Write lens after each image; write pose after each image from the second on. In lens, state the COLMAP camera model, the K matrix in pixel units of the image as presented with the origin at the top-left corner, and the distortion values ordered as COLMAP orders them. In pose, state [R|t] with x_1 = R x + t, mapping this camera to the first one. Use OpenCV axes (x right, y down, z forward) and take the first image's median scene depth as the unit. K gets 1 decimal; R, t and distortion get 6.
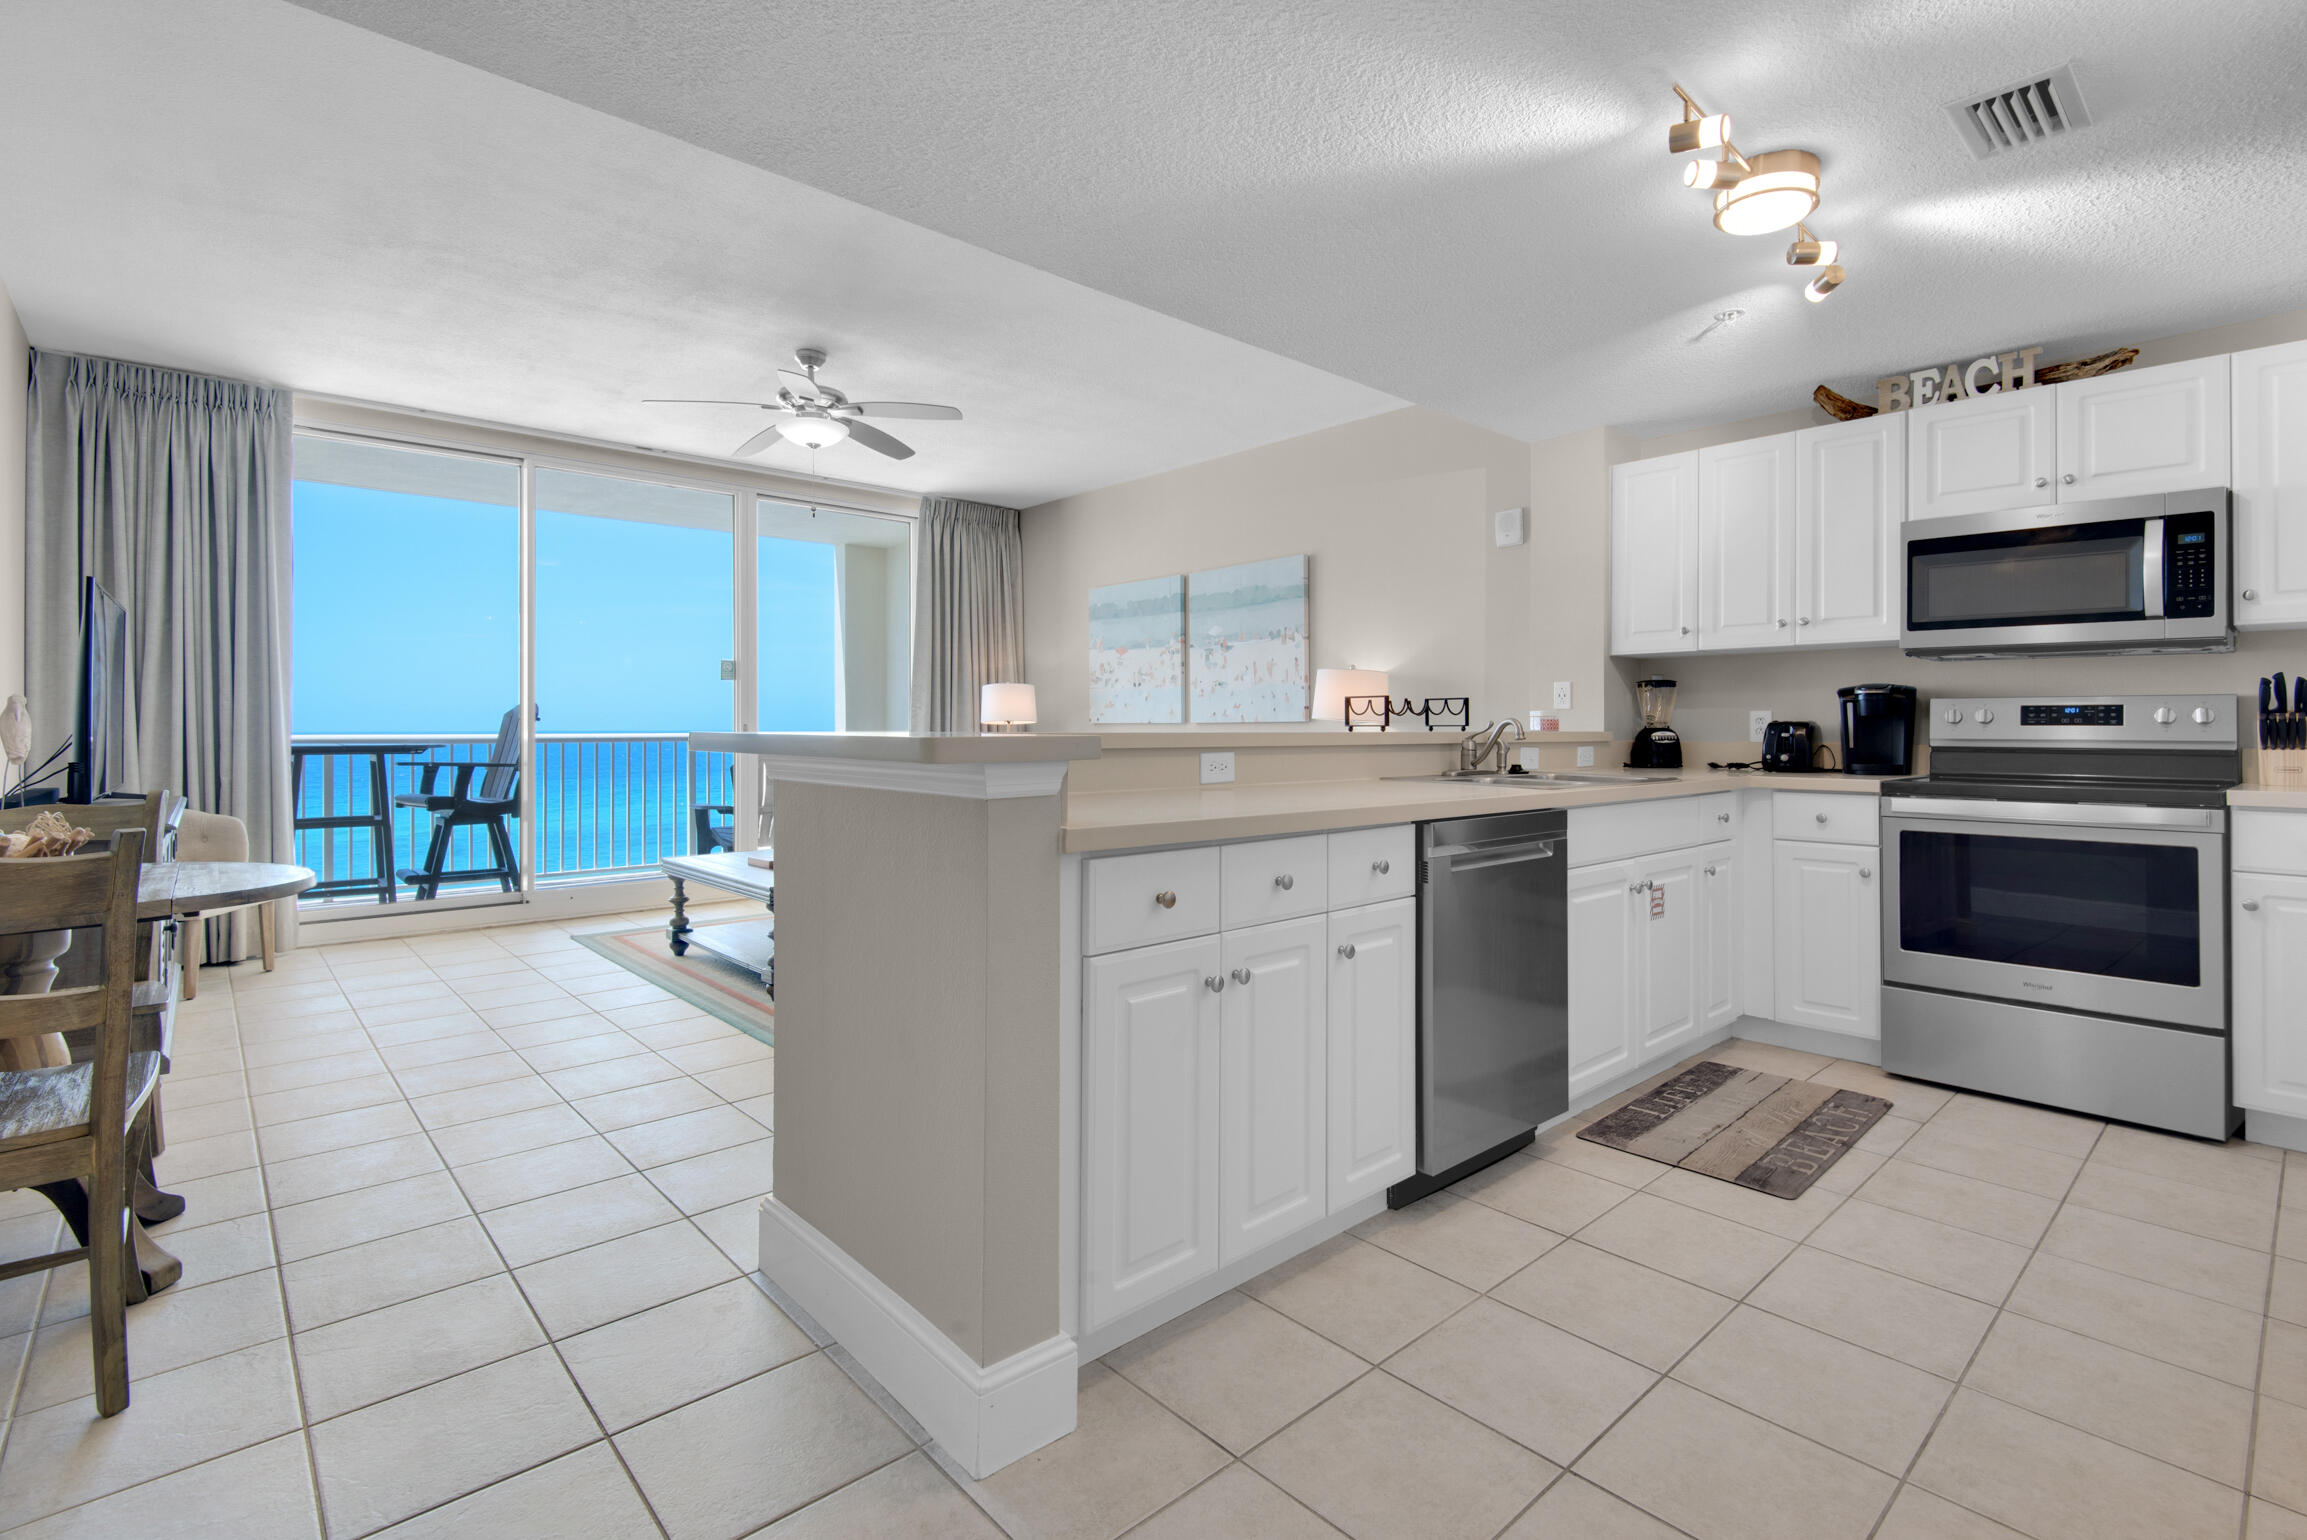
lens RADIAL K [[1043.8, 0, 1164.0], [0, 1043.8, 723.8], [0, 0, 1]] dist [0.017096, -0.014110]
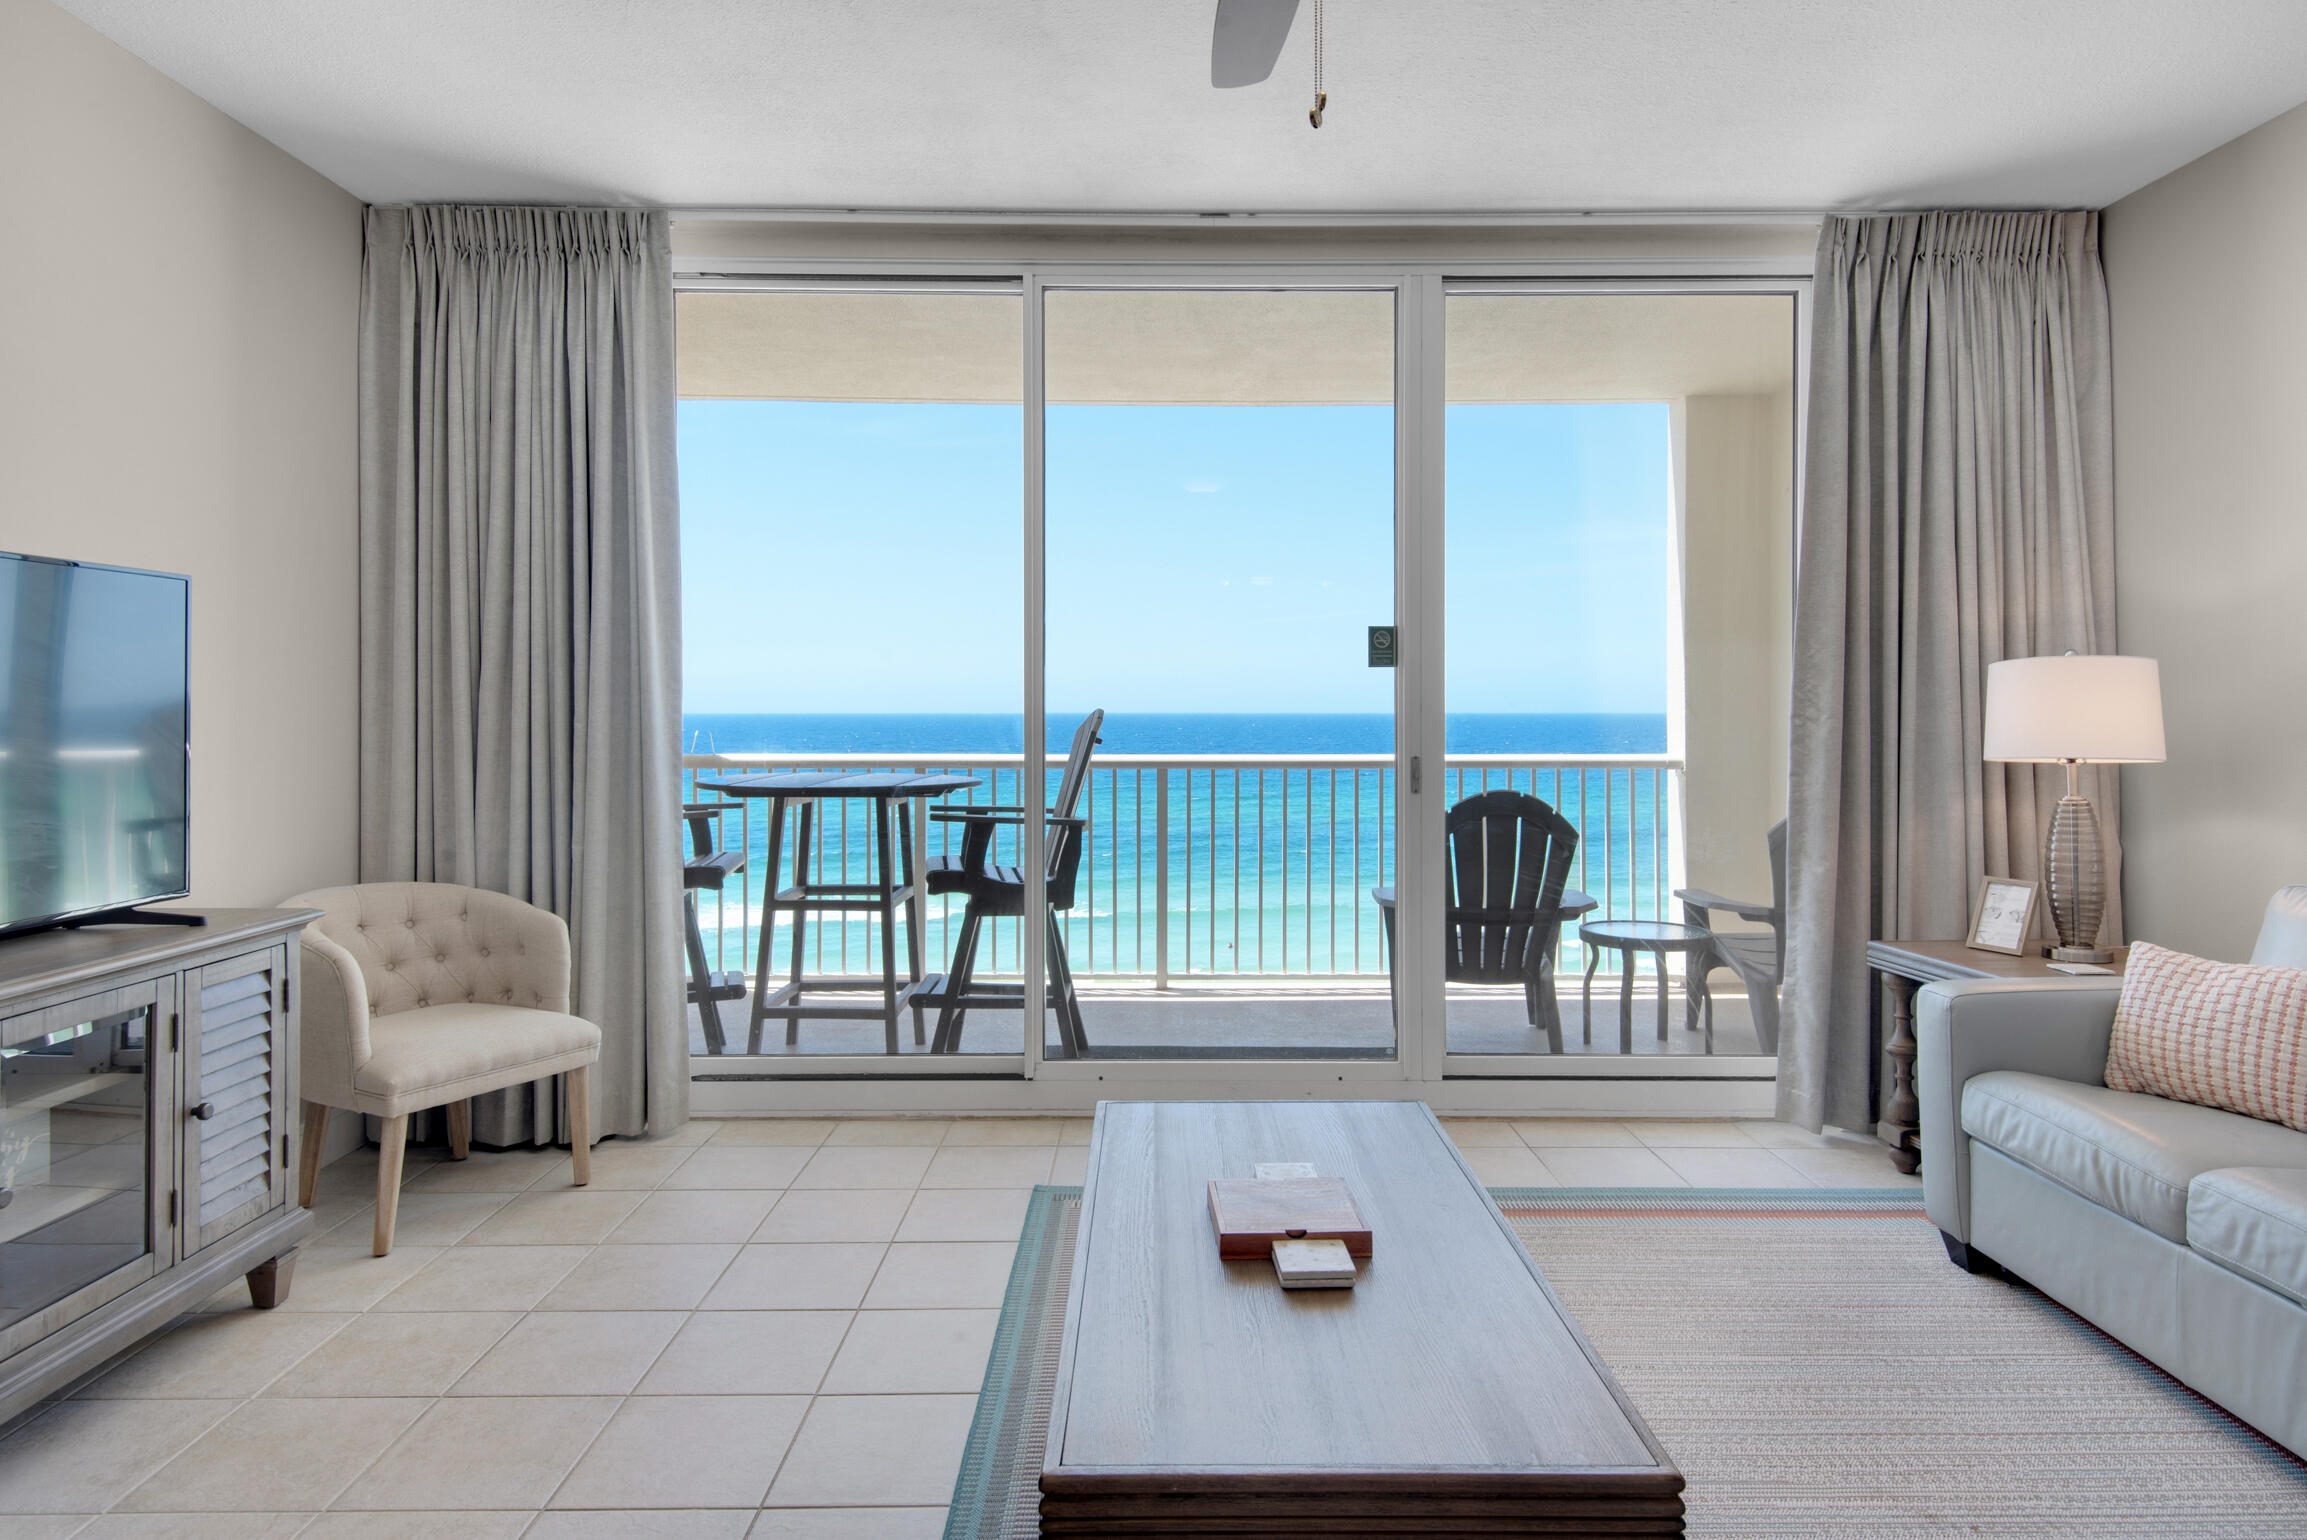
lens RADIAL K [[1297.1, 0, 1165.9], [0, 1297.1, 714.4], [0, 0, 1]] dist [0.026624, -0.016136]
pose [[0.745387, 0.004652, -0.666616, -0.122822], [0.000817, 0.999969, 0.007892, -0.034415], [0.666632, -0.006427, 0.745360, 0.686041]]
